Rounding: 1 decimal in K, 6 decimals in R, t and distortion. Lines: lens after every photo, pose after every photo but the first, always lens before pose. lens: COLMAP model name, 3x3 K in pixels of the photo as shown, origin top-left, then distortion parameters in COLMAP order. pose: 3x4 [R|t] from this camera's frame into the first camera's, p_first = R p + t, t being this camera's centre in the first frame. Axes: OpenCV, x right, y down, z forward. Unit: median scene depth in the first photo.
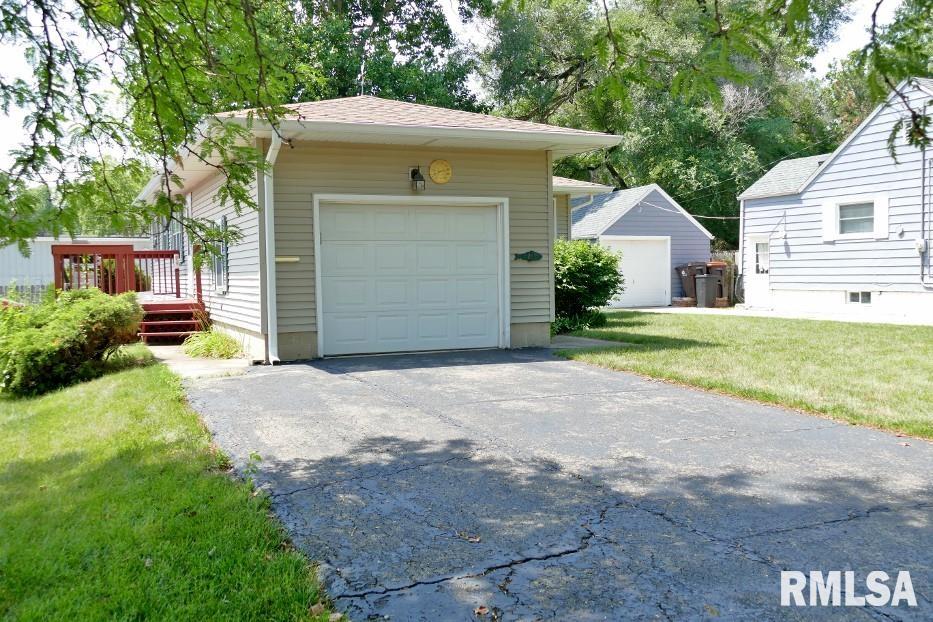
lens RADIAL K [[913.0, 0, 466.9], [0, 913.0, 312.2], [0, 0, 1]] dist [0.011166, 0.000000]
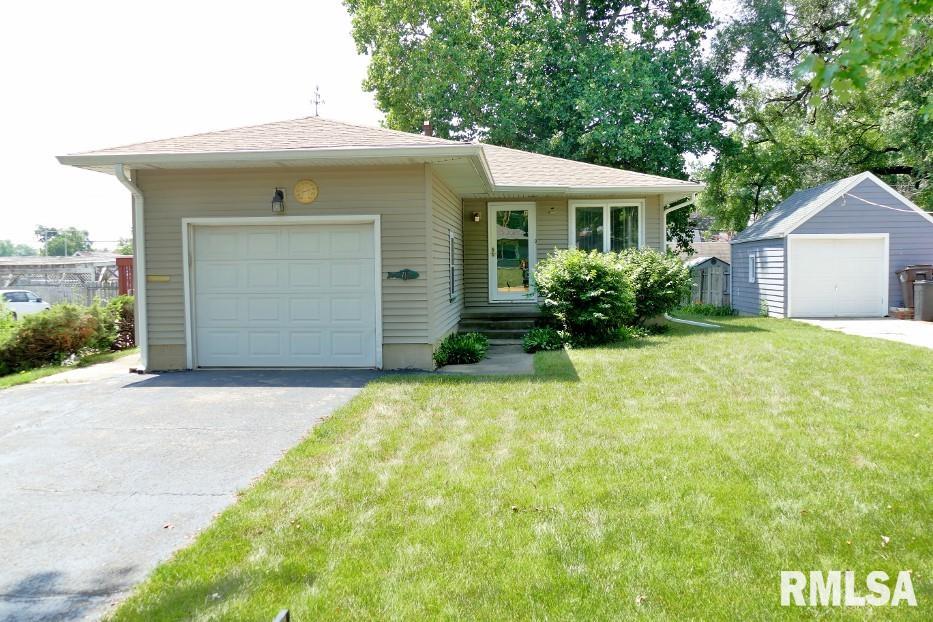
lens RADIAL K [[913.0, 0, 467.1], [0, 913.0, 307.9], [0, 0, 1]] dist [0.011166, 0.000000]
pose [[0.887410, 0.027960, -0.460133, 0.575915], [-0.022782, 0.999599, 0.016803, -0.044694], [0.460418, -0.004428, 0.887691, 0.178599]]
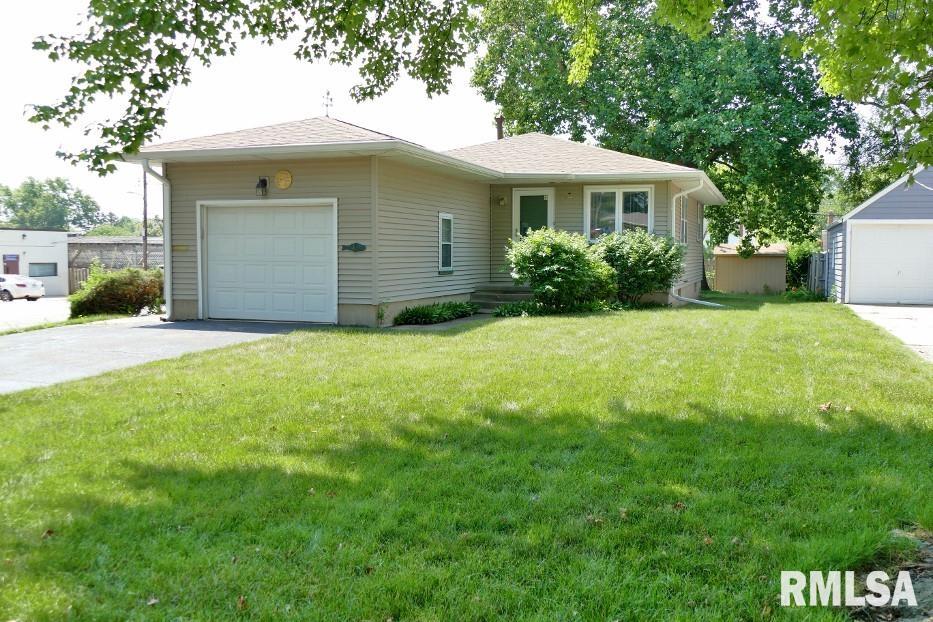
lens RADIAL K [[913.0, 0, 468.6], [0, 913.0, 313.3], [0, 0, 1]] dist [0.011166, 0.000000]
pose [[0.740372, 0.064944, -0.669053, 0.978026], [-0.045652, 0.997882, 0.046344, -0.038698], [0.670645, -0.003768, 0.741769, 0.228446]]
